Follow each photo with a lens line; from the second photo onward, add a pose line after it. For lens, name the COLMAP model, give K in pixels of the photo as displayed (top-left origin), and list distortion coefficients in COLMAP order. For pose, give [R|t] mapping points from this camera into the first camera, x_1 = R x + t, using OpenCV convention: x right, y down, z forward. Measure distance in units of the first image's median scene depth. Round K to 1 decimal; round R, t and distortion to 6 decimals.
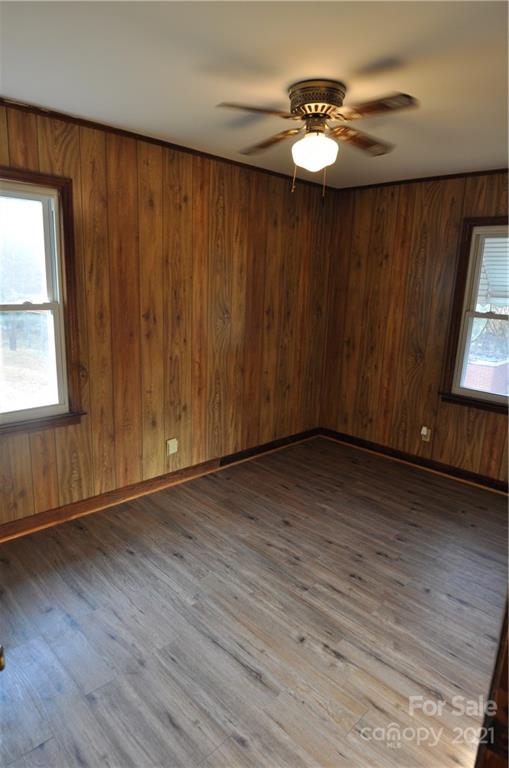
lens RADIAL K [[472.2, 0, 243.2], [0, 472.2, 381.9], [0, 0, 1]] dist [-0.009236, -0.006666]
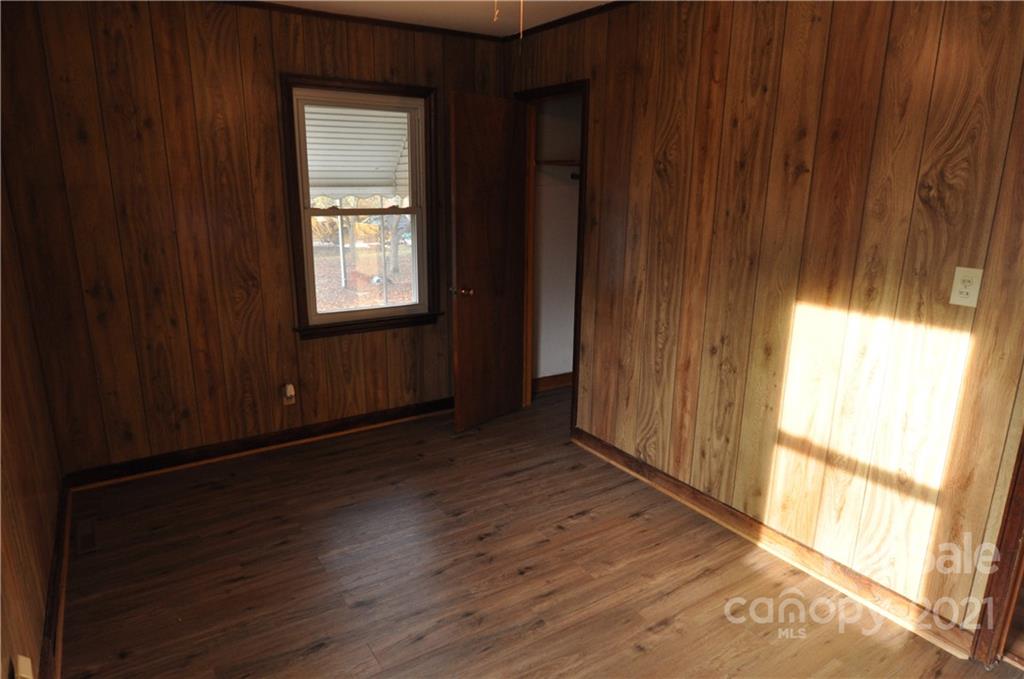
lens RADIAL K [[629.6, 0, 513.7], [0, 629.6, 340.5], [0, 0, 1]] dist [-0.009236, -0.006666]
pose [[0.182619, -0.277248, 0.943283, -0.445977], [0.206146, 0.948889, 0.238986, -0.130259], [-0.961329, 0.150810, 0.230439, 0.535011]]
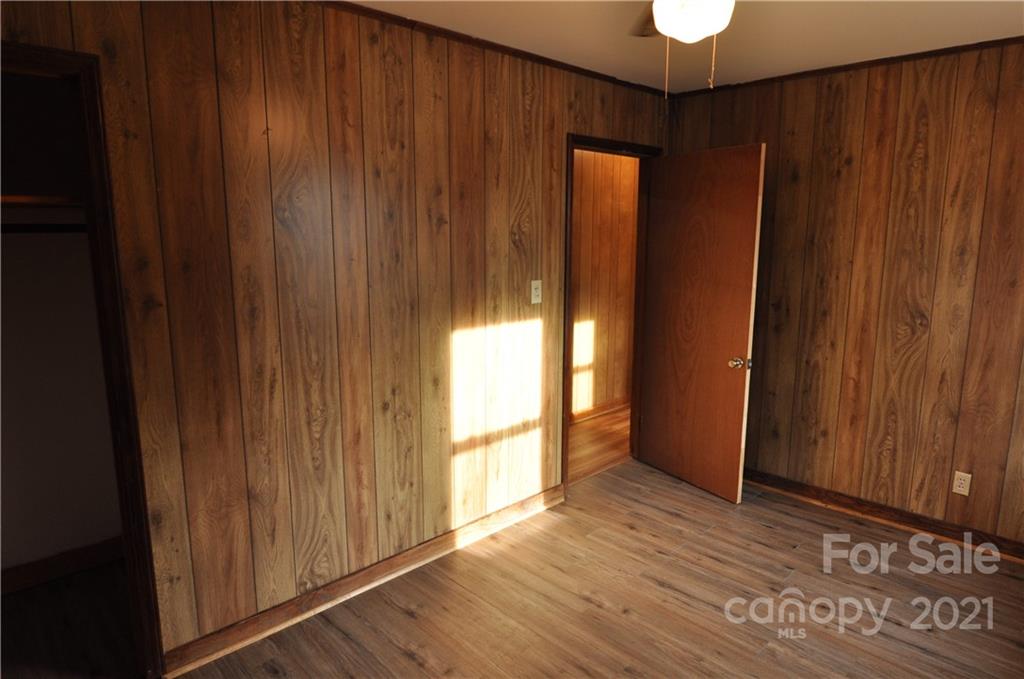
lens RADIAL K [[622.1, 0, 512.0], [0, 622.1, 339.5], [0, 0, 1]] dist [-0.005814, -0.000891]
pose [[-0.999242, -0.031406, -0.022984, 0.238137], [-0.037779, 0.924625, 0.379000, -0.245358], [0.009348, 0.379581, -0.925111, 1.164634]]
